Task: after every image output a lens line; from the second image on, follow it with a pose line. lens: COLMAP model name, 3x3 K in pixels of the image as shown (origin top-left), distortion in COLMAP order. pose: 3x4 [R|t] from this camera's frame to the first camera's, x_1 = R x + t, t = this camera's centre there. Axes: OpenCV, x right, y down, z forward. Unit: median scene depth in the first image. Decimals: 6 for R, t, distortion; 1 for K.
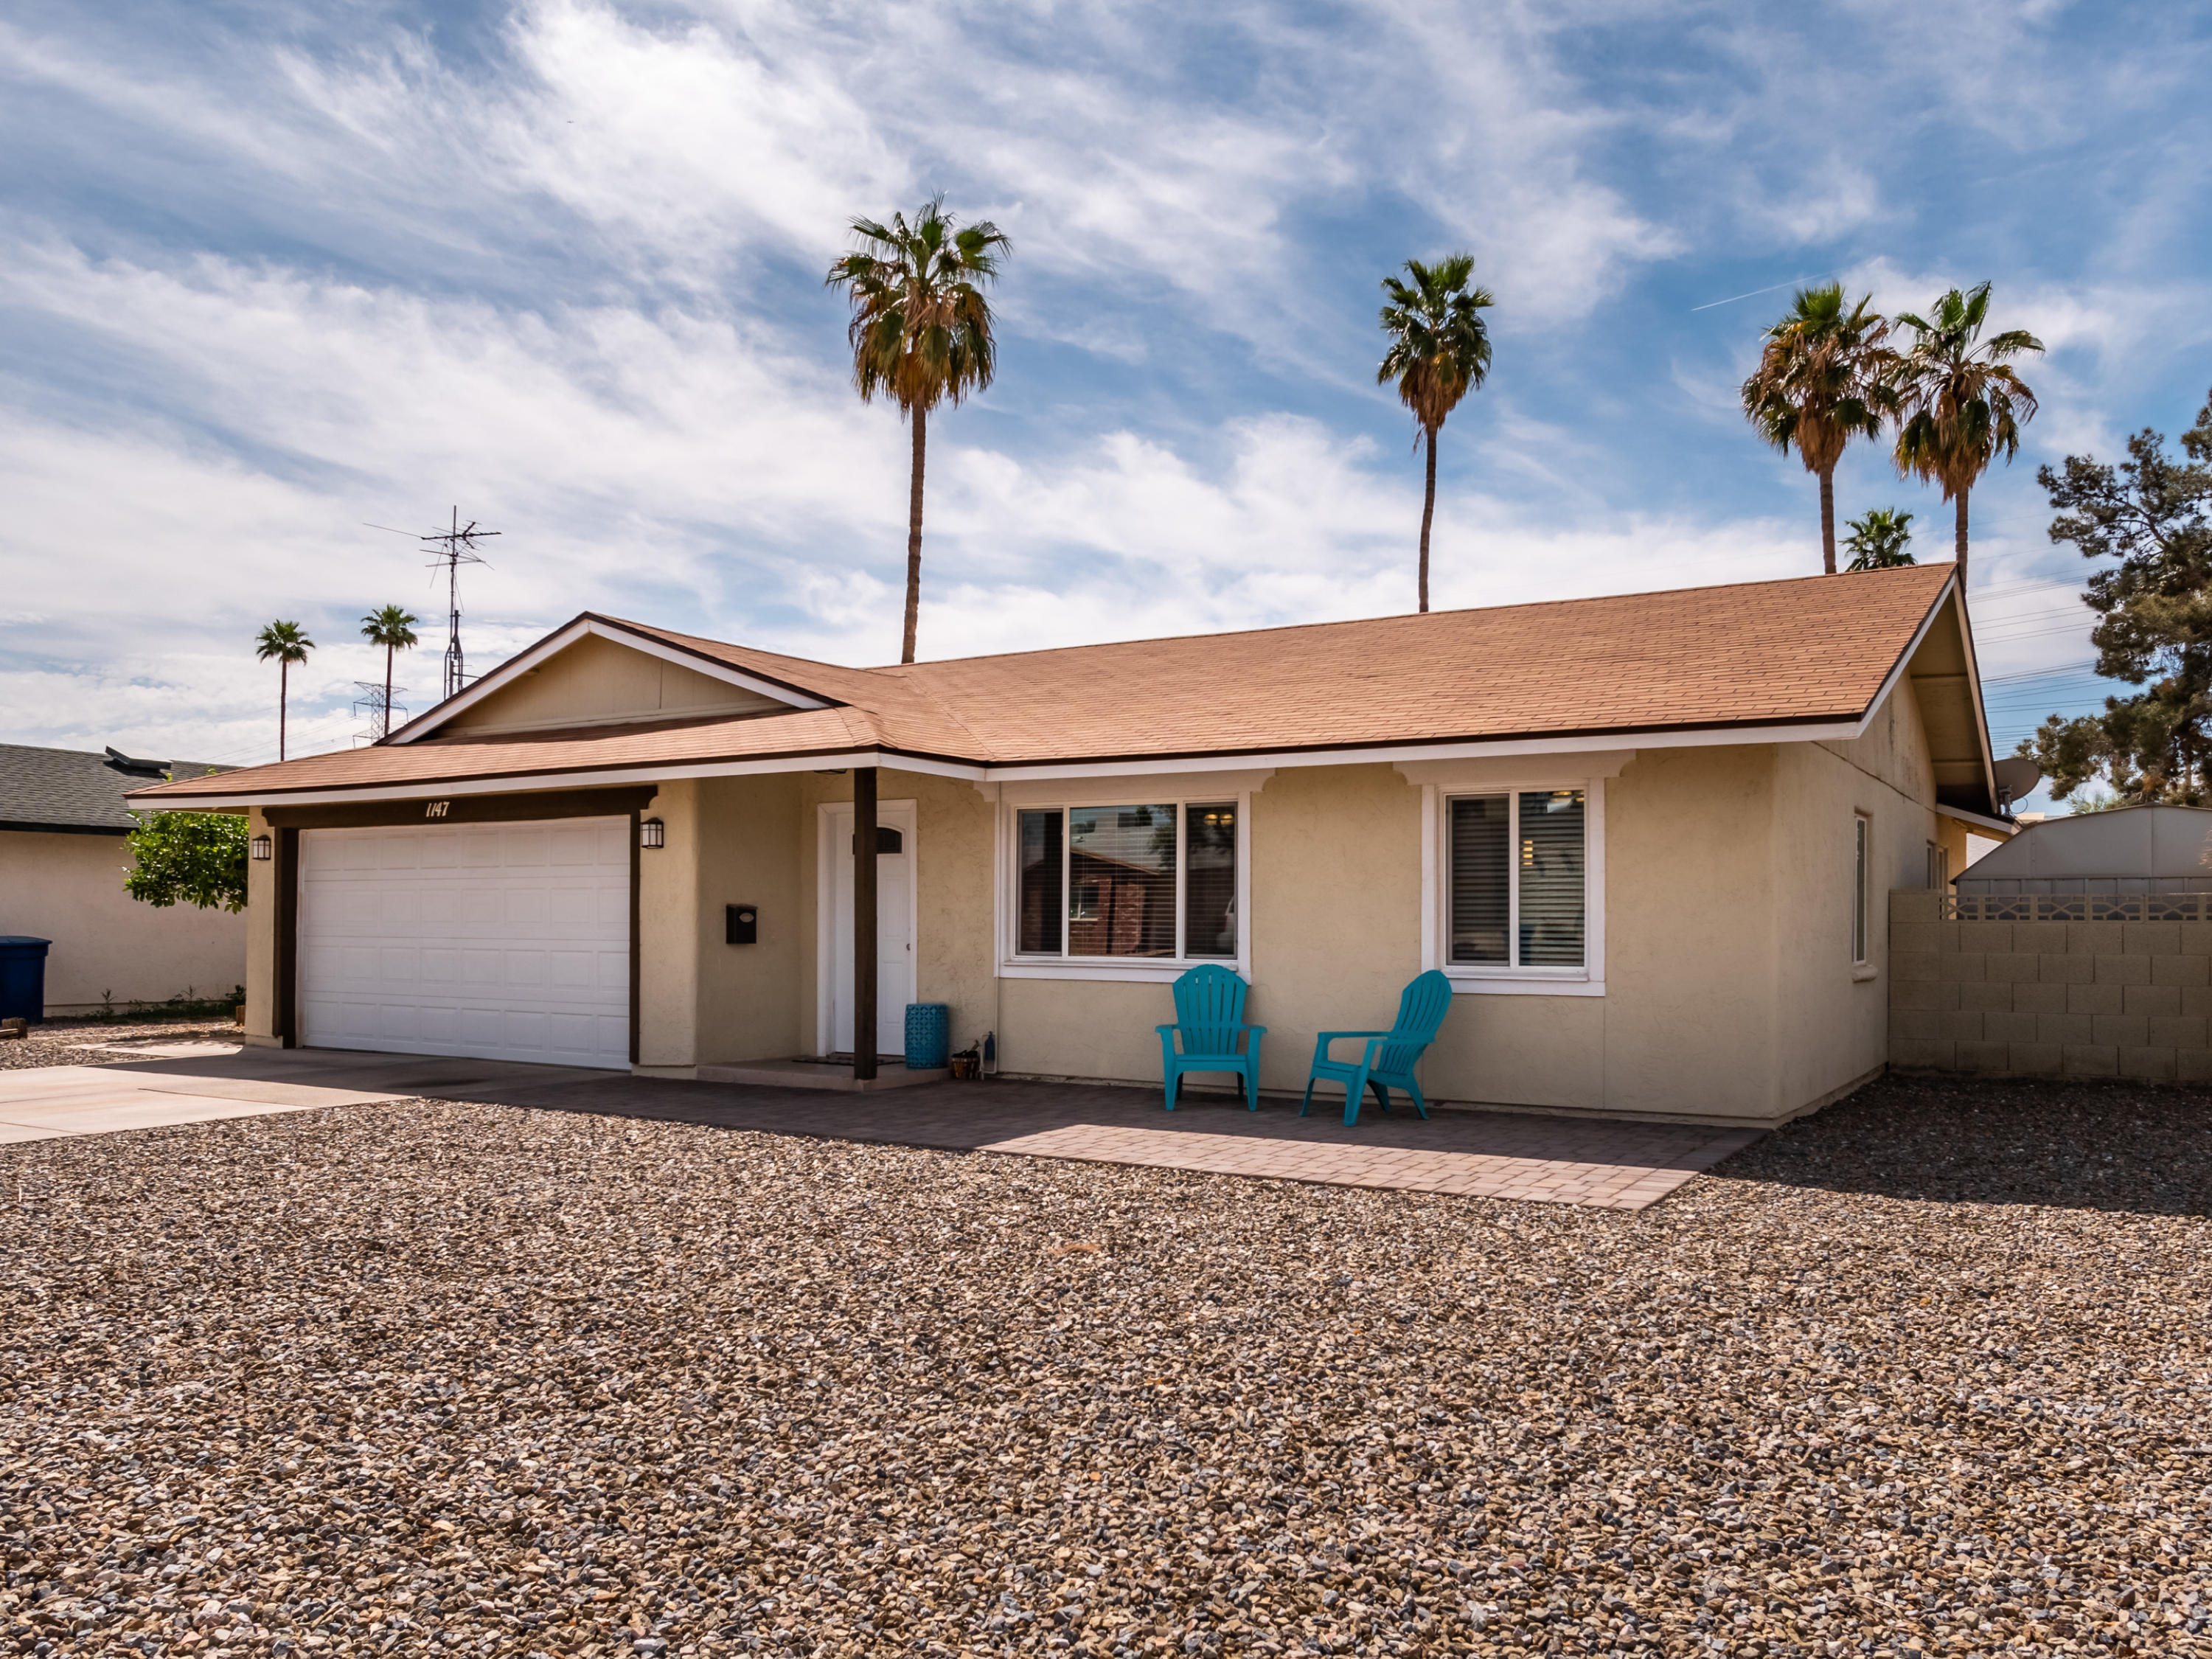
lens RADIAL K [[1622.8, 0, 1208.3], [0, 1622.8, 828.0], [0, 0, 1]] dist [0.036149, -0.115940]
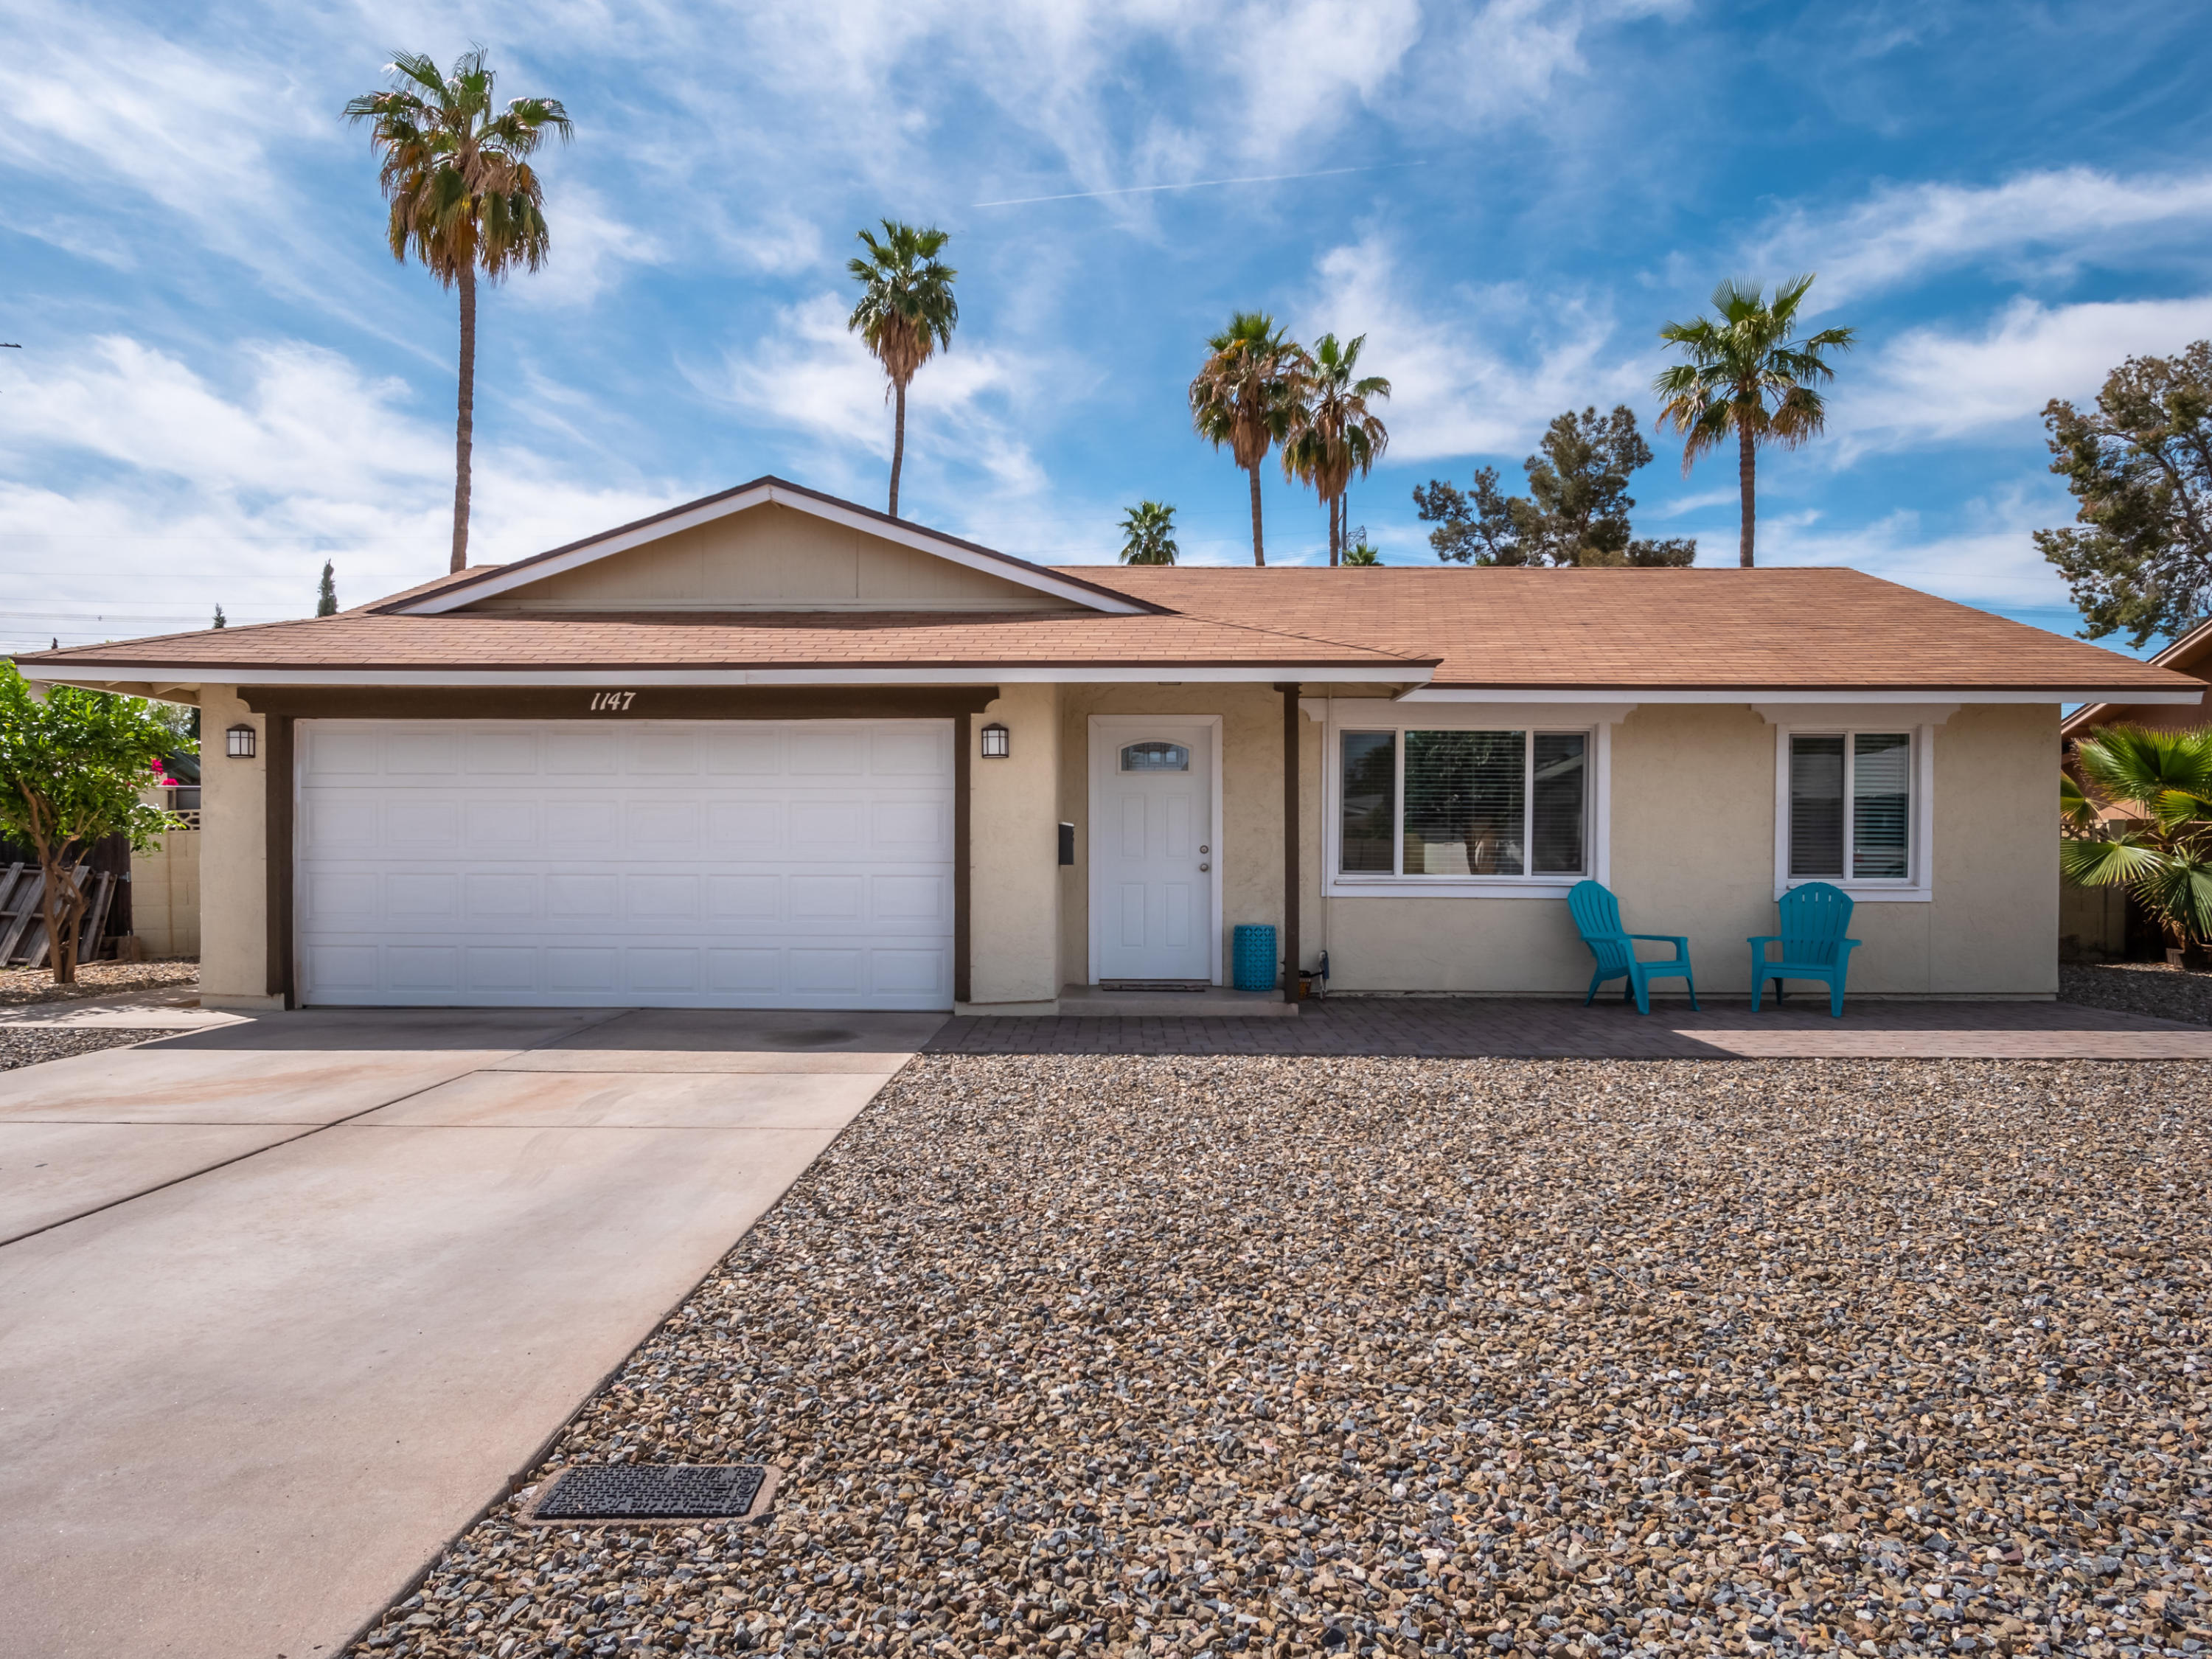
lens RADIAL K [[1426.4, 0, 1173.7], [0, 1426.4, 821.3], [0, 0, 1]] dist [-0.037740, -0.005614]
pose [[0.873816, 0.006180, 0.486217, -0.567404], [-0.029101, 0.998792, 0.039603, 0.011803], [-0.485385, -0.048755, 0.872940, 0.247853]]
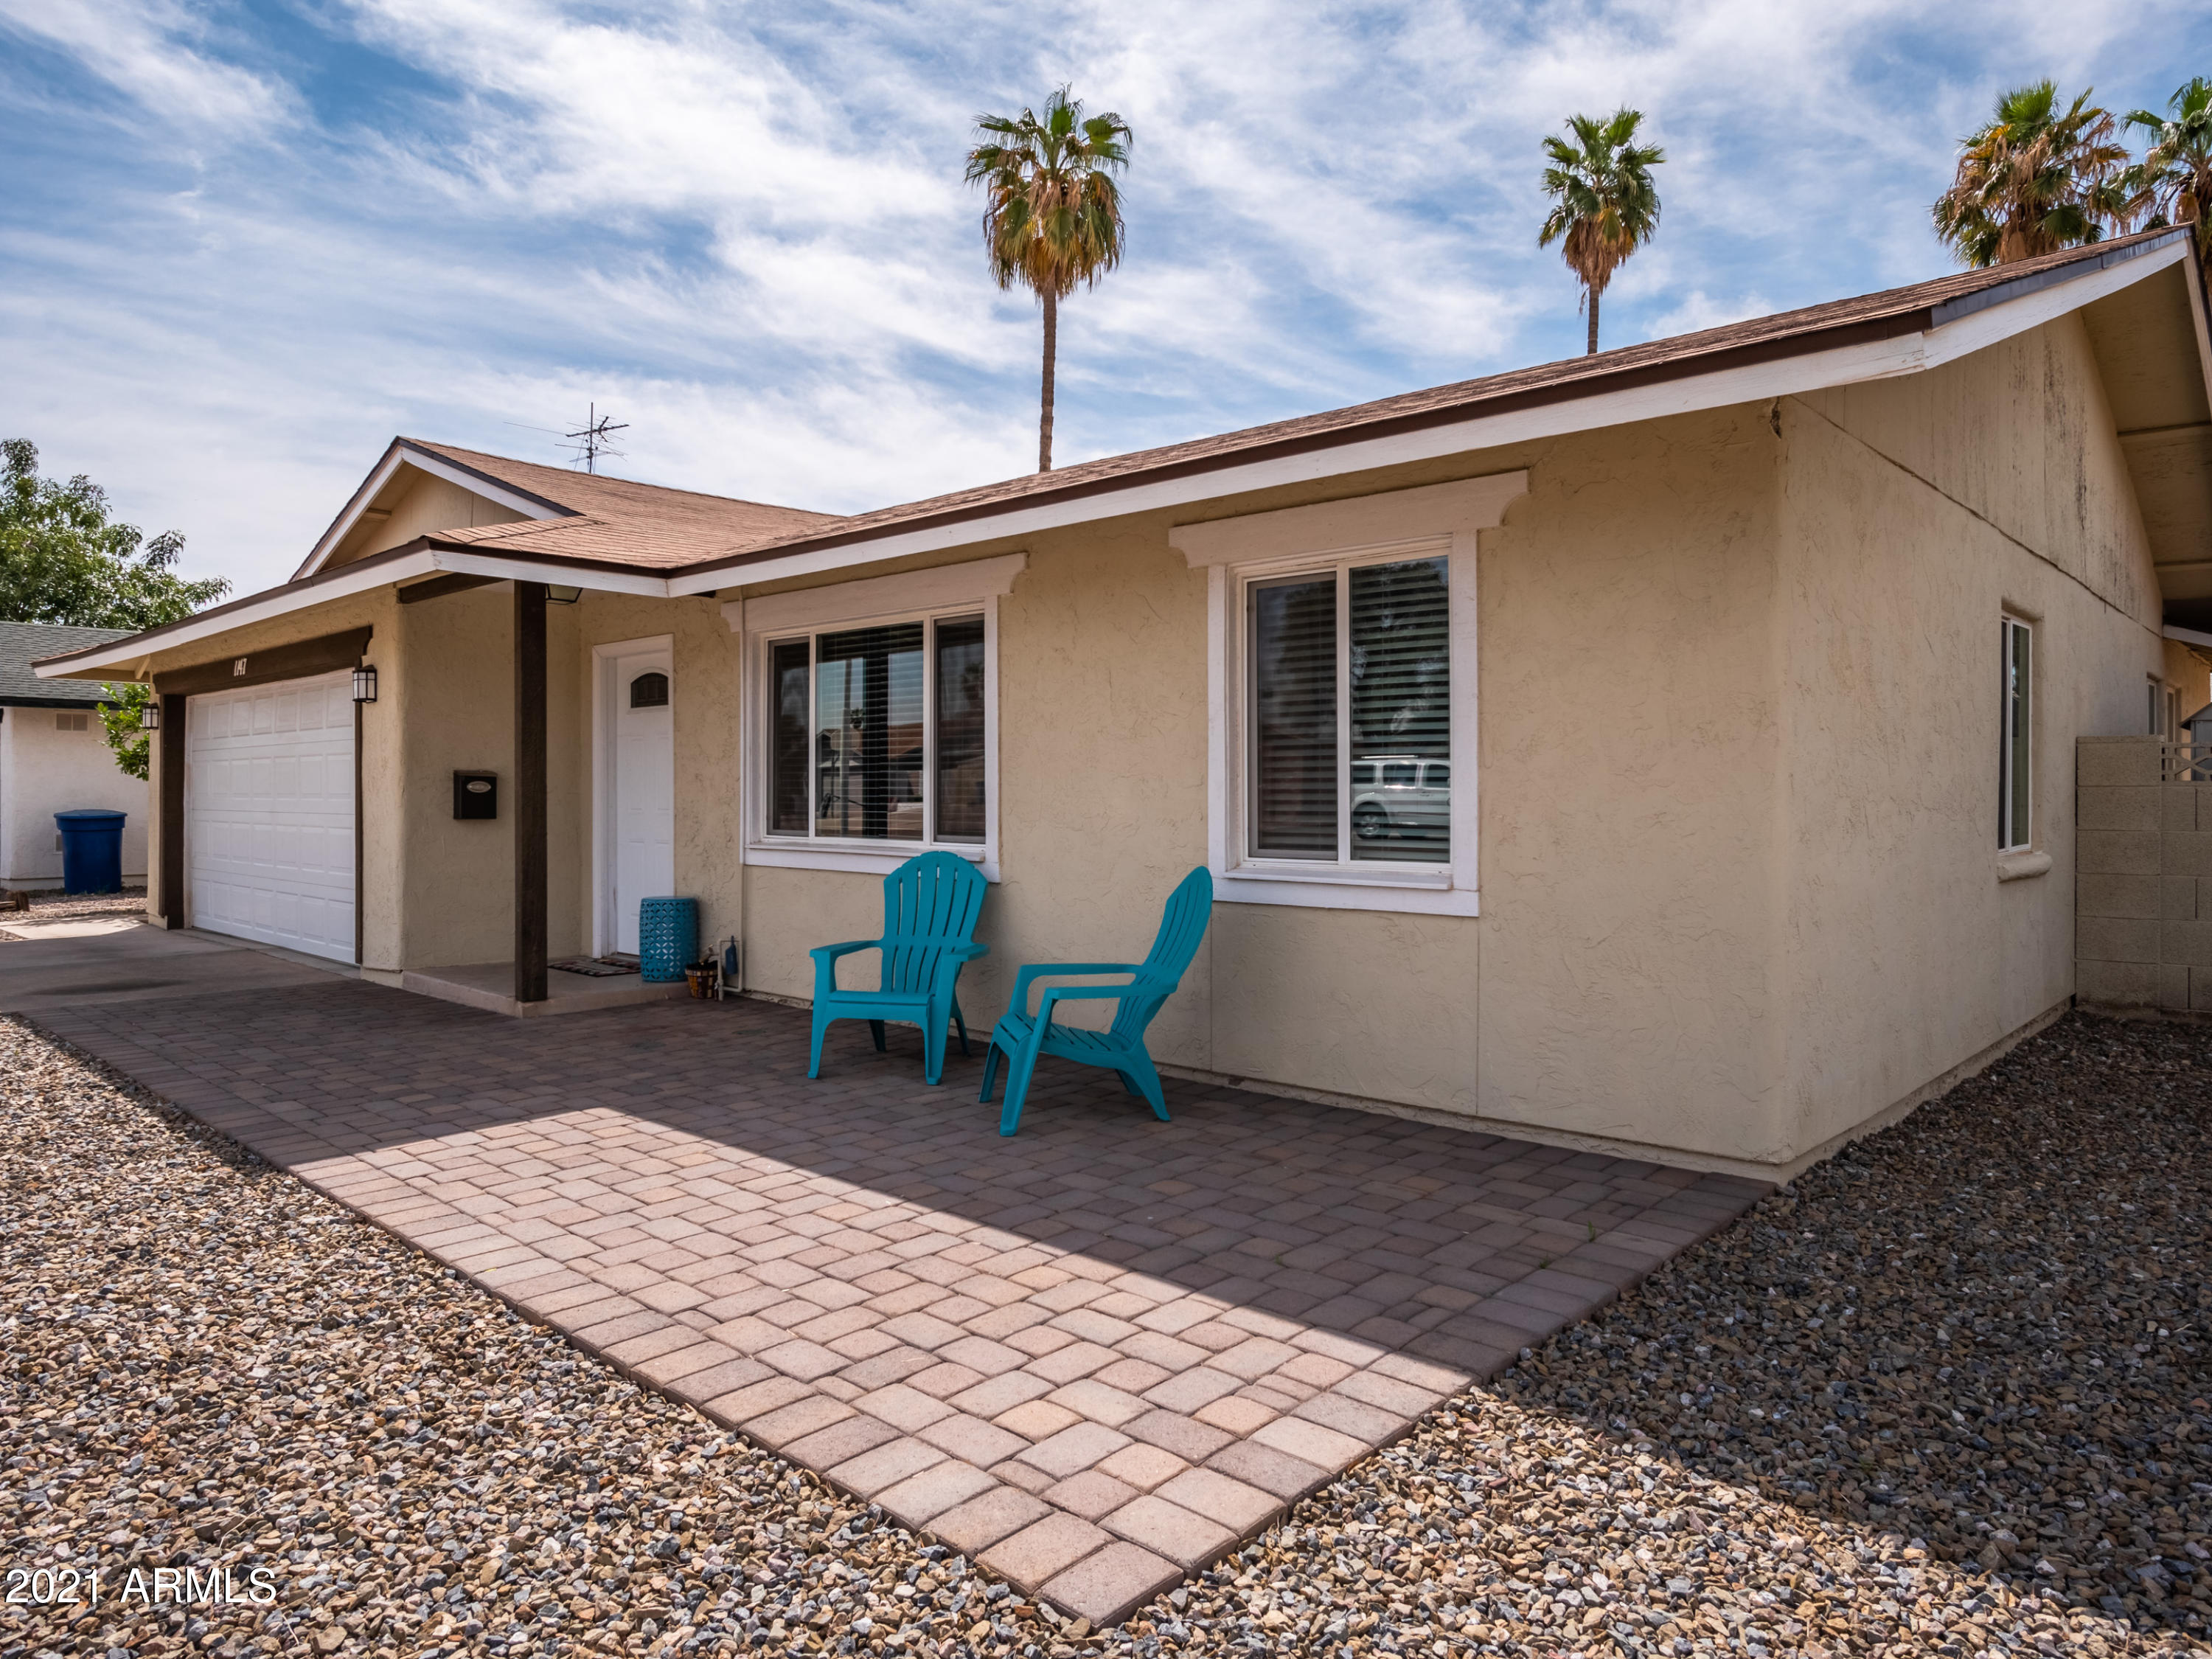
lens RADIAL K [[1406.8, 0, 1133.7], [0, 1406.8, 743.0], [0, 0, 1]] dist [-0.022263, 0.000216]
pose [[0.974466, -0.012217, -0.224201, 0.171236], [0.017263, 0.999639, 0.020564, 0.022607], [0.223869, -0.023909, 0.974326, 0.361391]]
